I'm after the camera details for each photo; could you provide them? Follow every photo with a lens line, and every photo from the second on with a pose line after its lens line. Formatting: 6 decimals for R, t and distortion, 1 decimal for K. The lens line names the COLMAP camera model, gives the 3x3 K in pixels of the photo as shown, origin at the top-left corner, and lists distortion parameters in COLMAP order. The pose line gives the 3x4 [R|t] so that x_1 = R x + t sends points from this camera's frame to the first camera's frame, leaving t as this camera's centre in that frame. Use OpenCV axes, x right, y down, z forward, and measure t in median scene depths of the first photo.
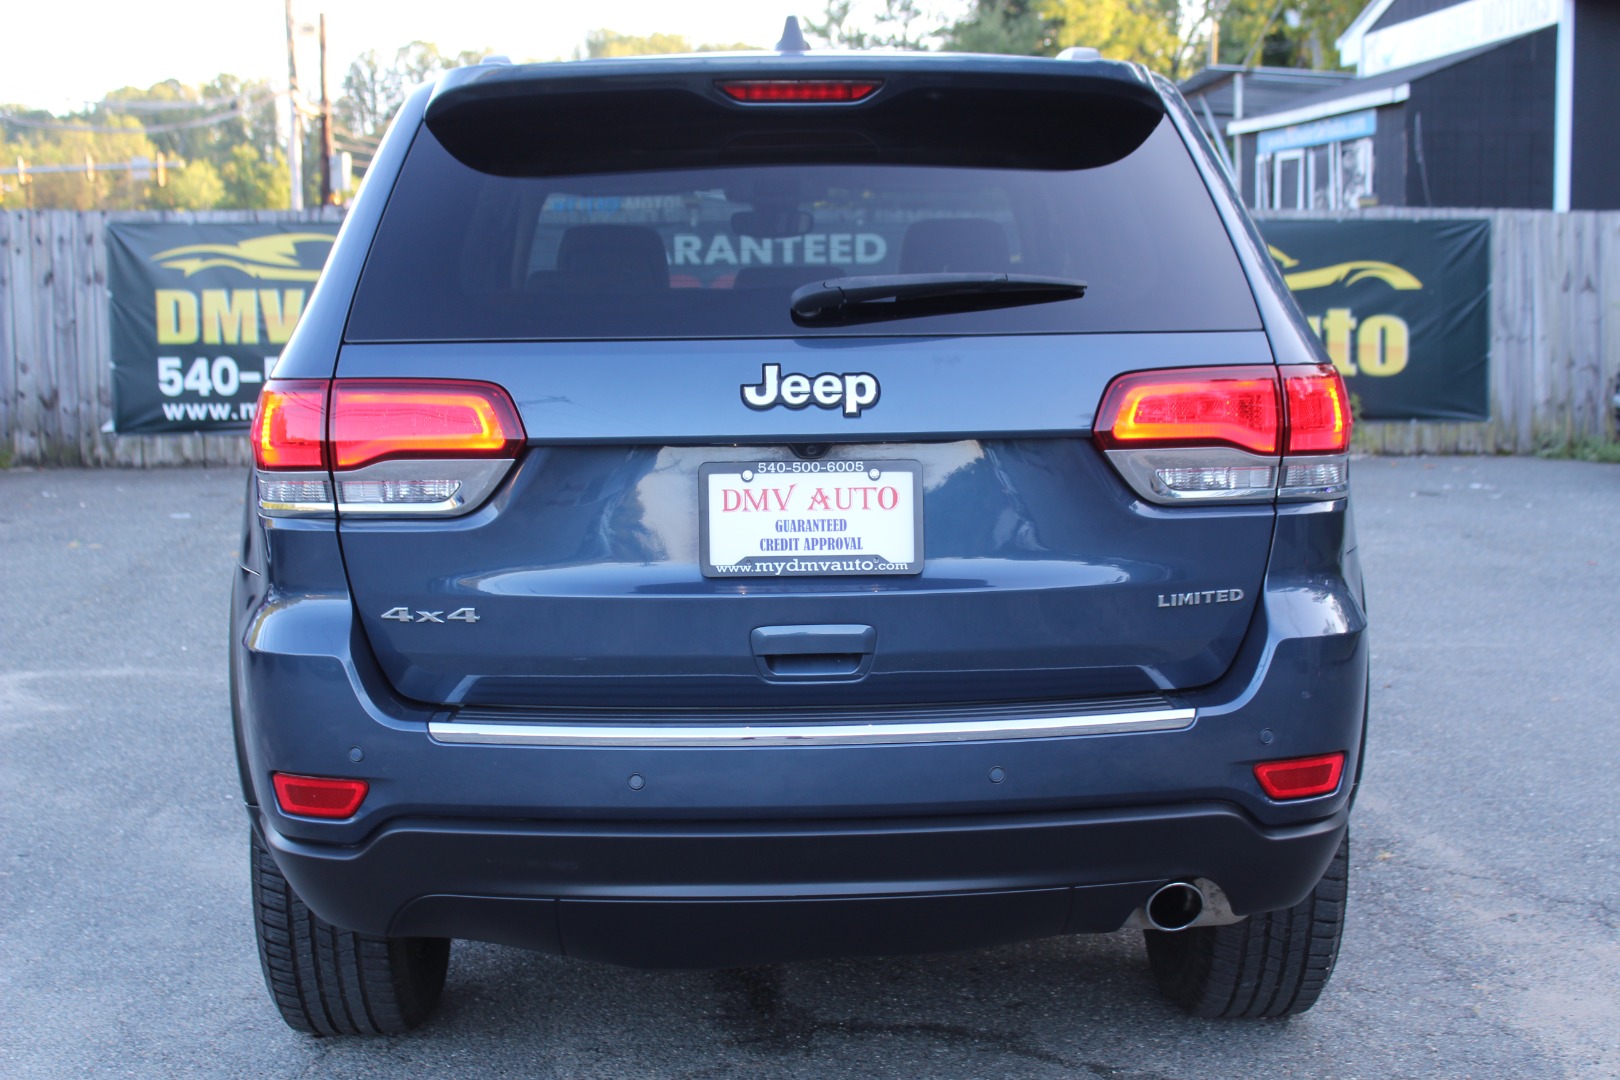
lens RADIAL K [[2117.3, 0, 831.4], [0, 2117.3, 576.8], [0, 0, 1]] dist [-0.028220, 0.000000]
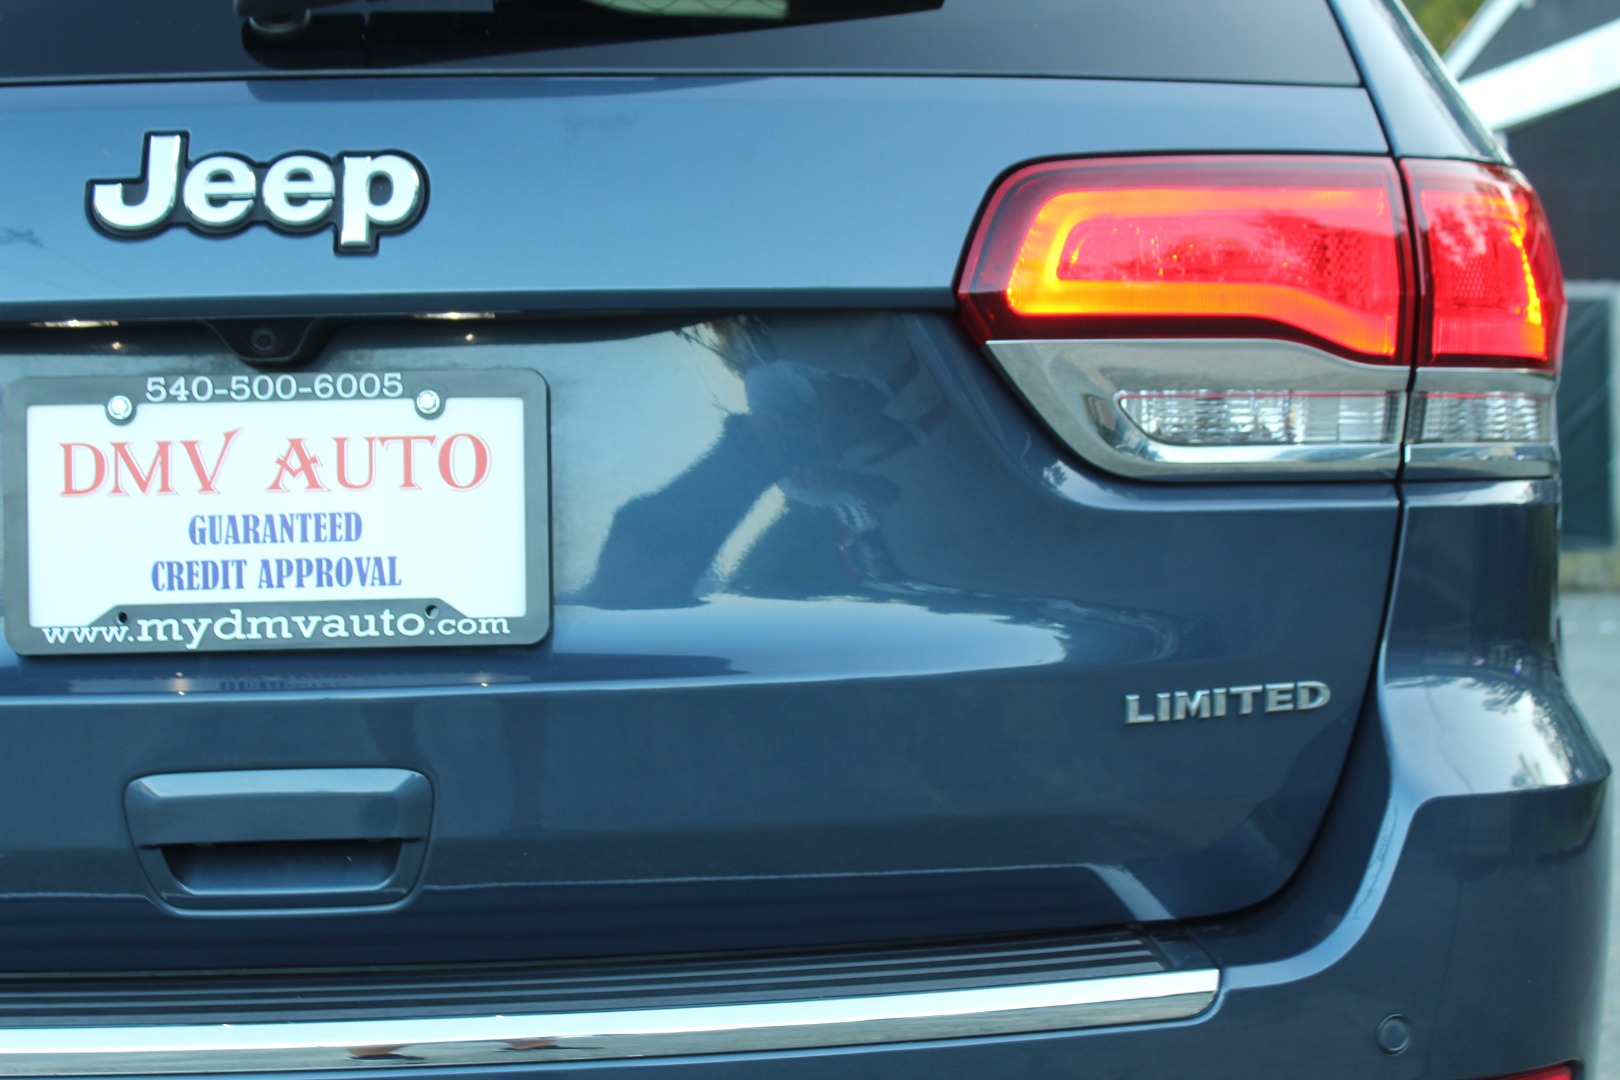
lens RADIAL K [[2938.6, 0, 812.9], [0, 2938.6, 543.6], [0, 0, 1]] dist [-0.051777, 0.000000]
pose [[0.999818, -0.005359, 0.018319, 0.084105], [0.006361, 0.998461, -0.055089, 0.010663], [-0.017996, 0.055196, 0.998313, 0.430365]]
